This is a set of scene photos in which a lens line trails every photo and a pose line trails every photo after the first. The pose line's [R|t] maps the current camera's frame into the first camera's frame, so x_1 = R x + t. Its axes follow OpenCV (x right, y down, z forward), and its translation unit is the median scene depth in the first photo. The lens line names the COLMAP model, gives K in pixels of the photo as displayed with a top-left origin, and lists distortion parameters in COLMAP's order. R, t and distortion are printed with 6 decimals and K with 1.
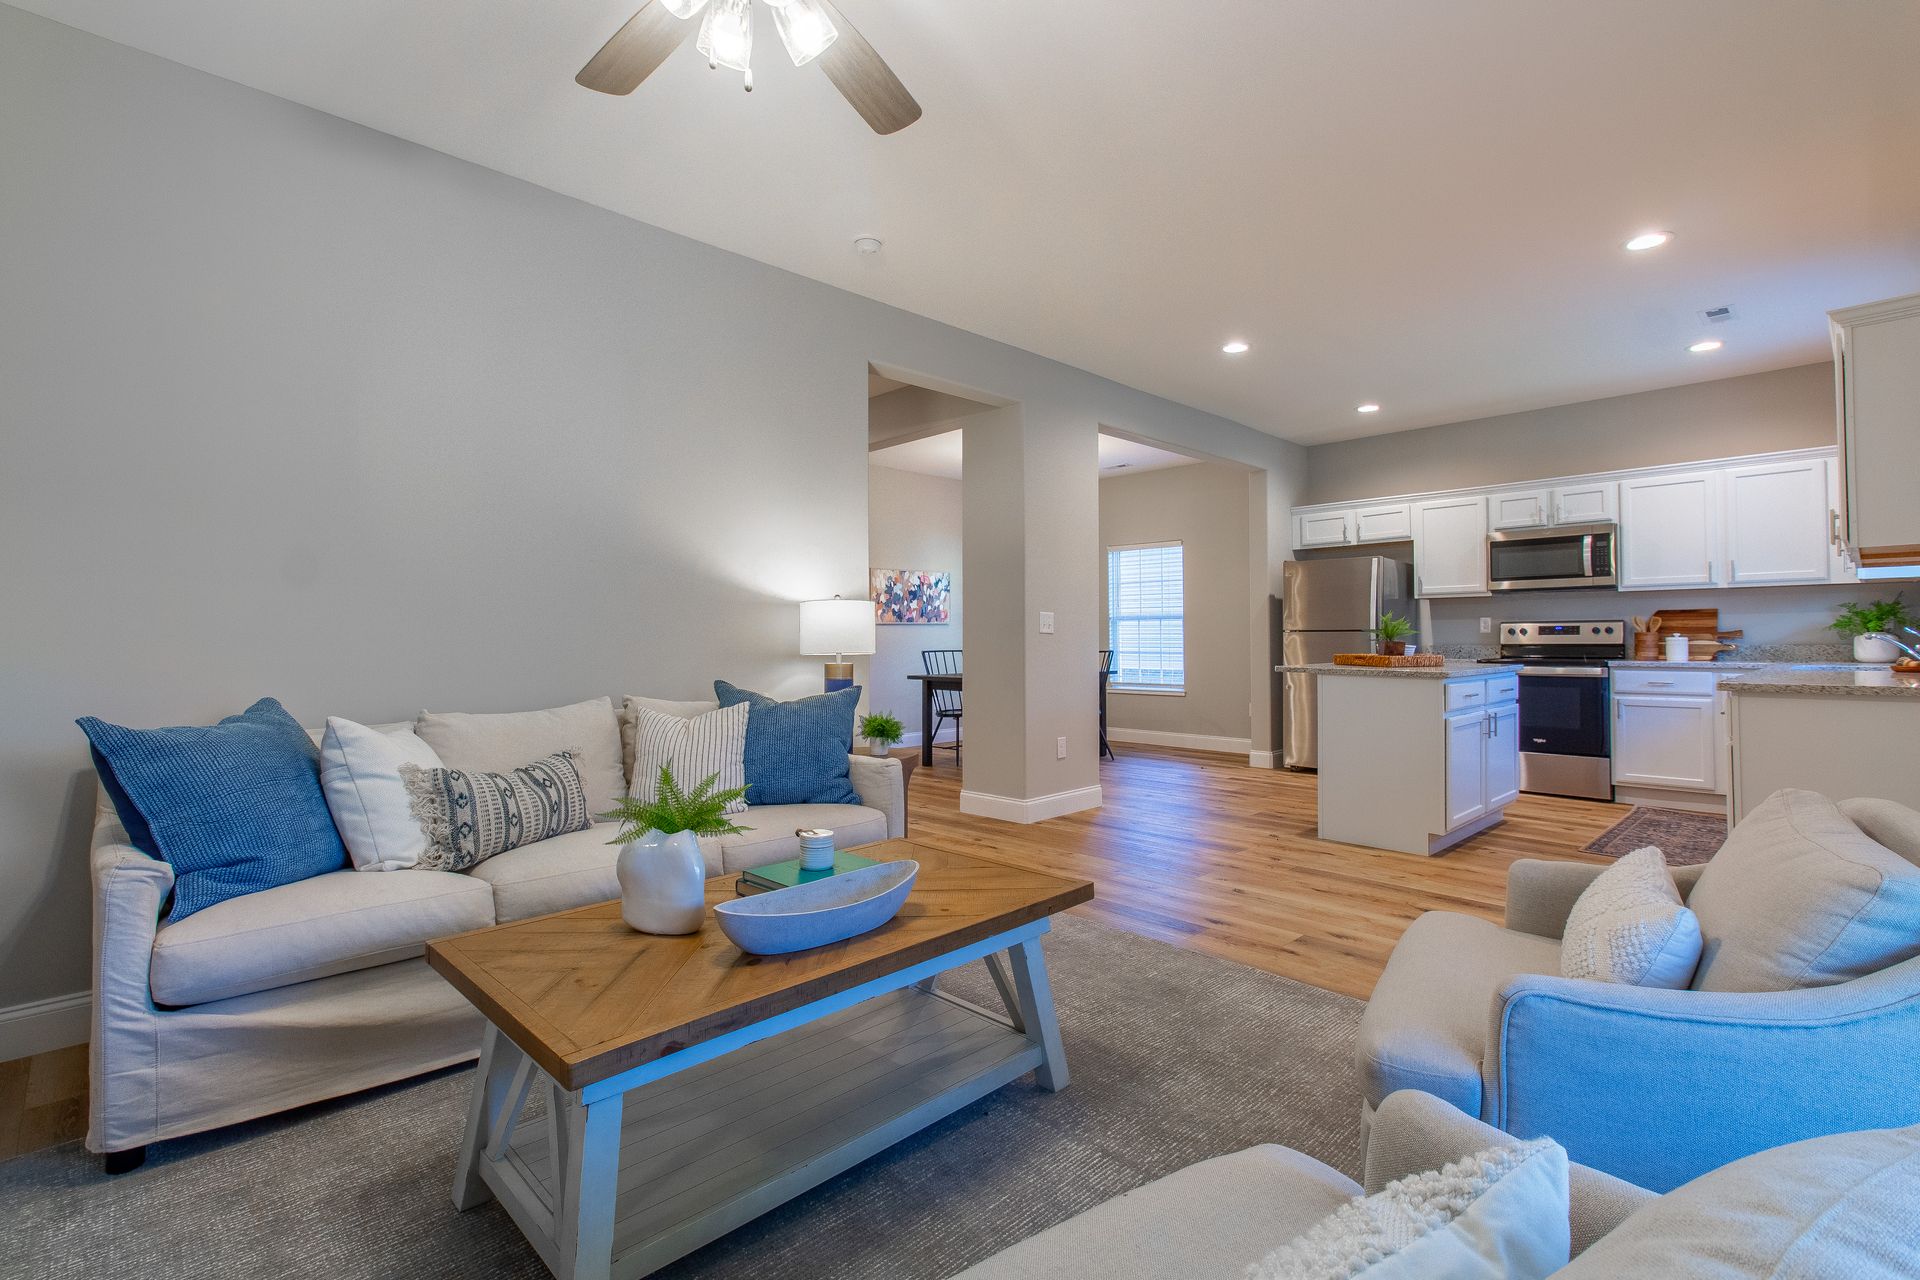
lens RADIAL K [[895.4, 0, 962.8], [0, 895.4, 631.9], [0, 0, 1]] dist [-0.020879, -0.000134]
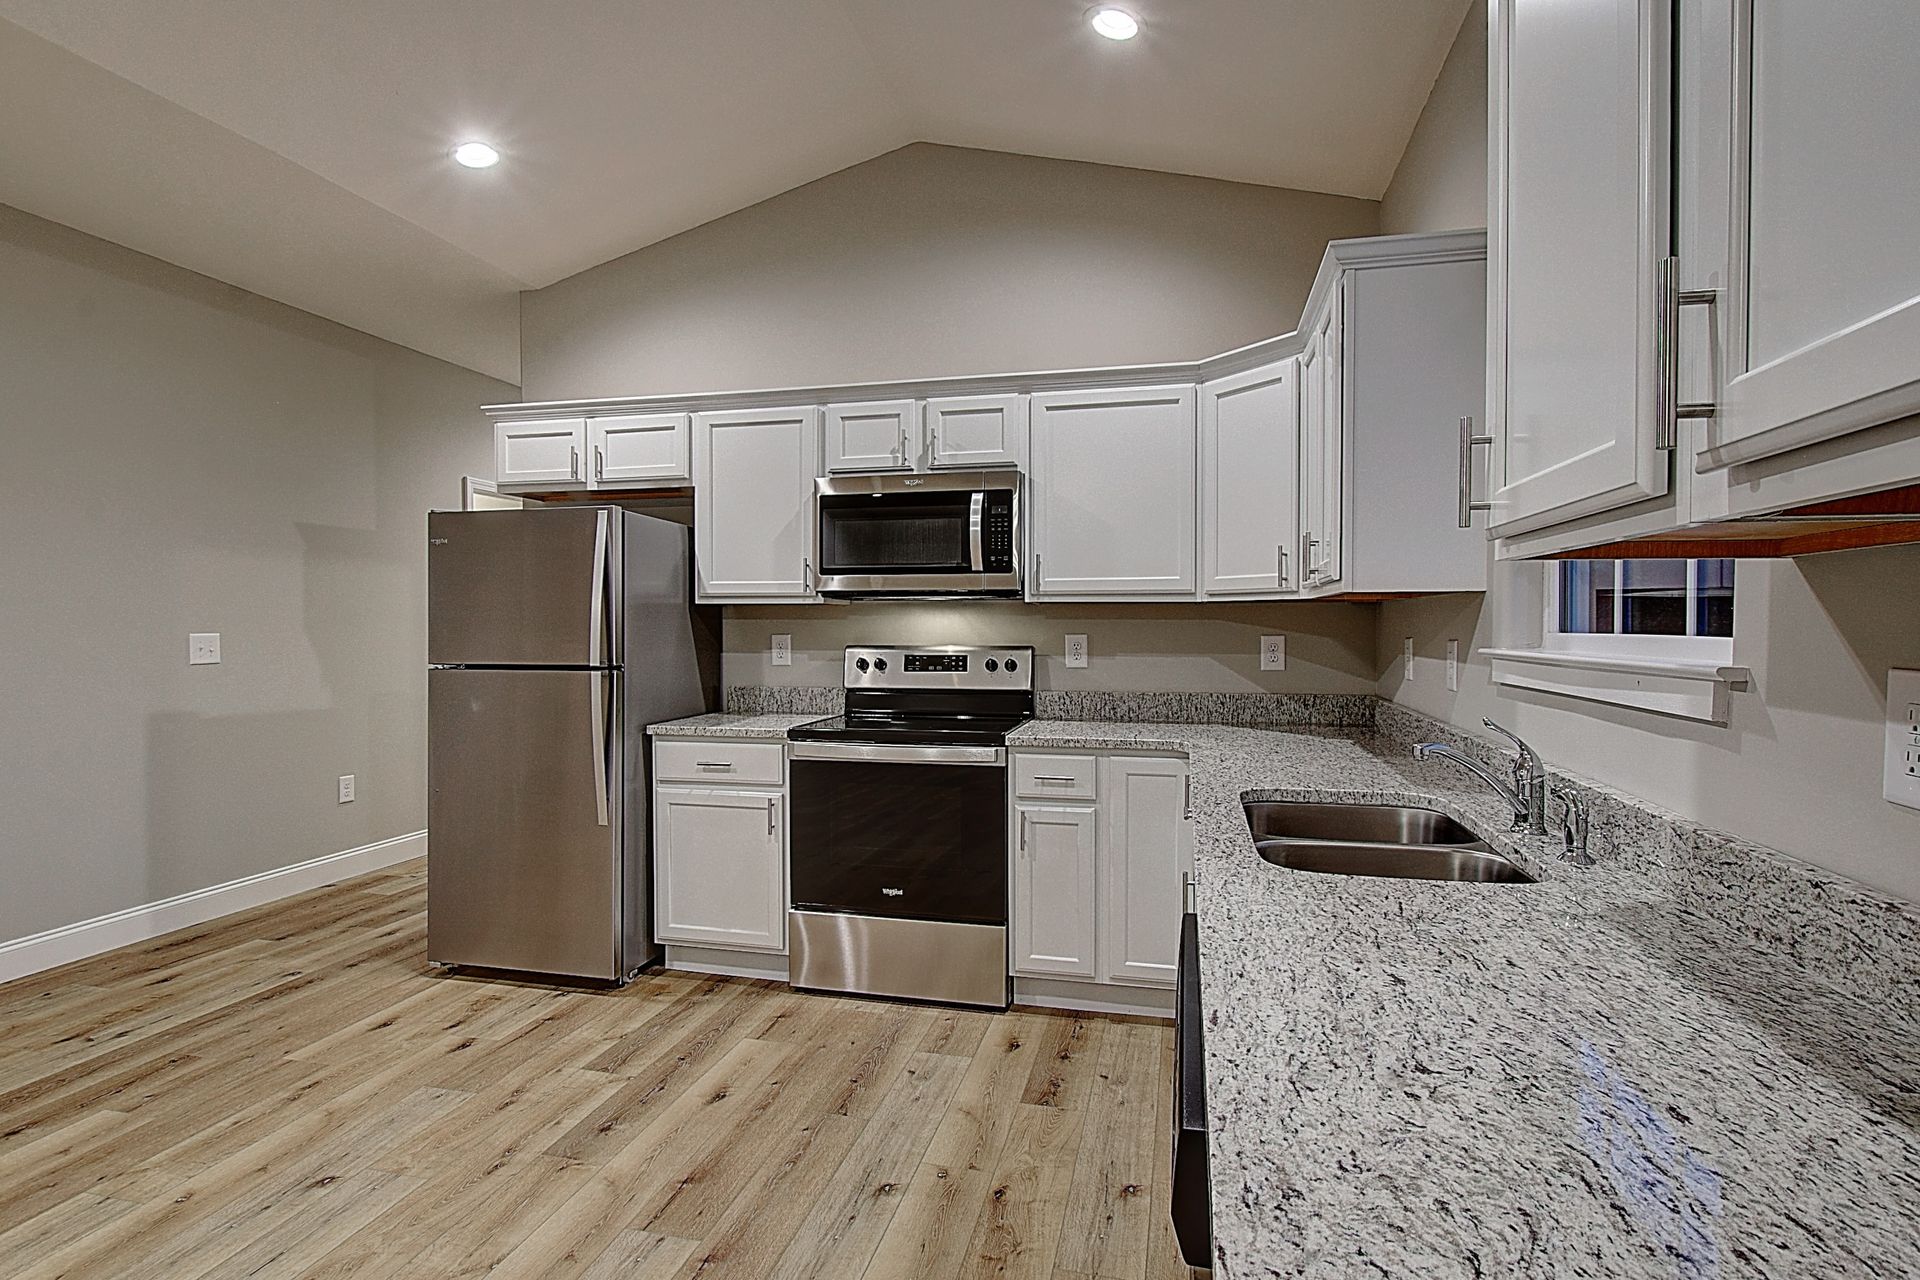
lens RADIAL K [[895.4, 0, 962.8], [0, 895.4, 631.9], [0, 0, 1]] dist [-0.020879, -0.000134]
pose [[0.845650, -0.007072, 0.533692, 0.404740], [-0.012237, 0.999392, 0.032633, -0.042944], [-0.533598, -0.034126, 0.845049, 0.541283]]
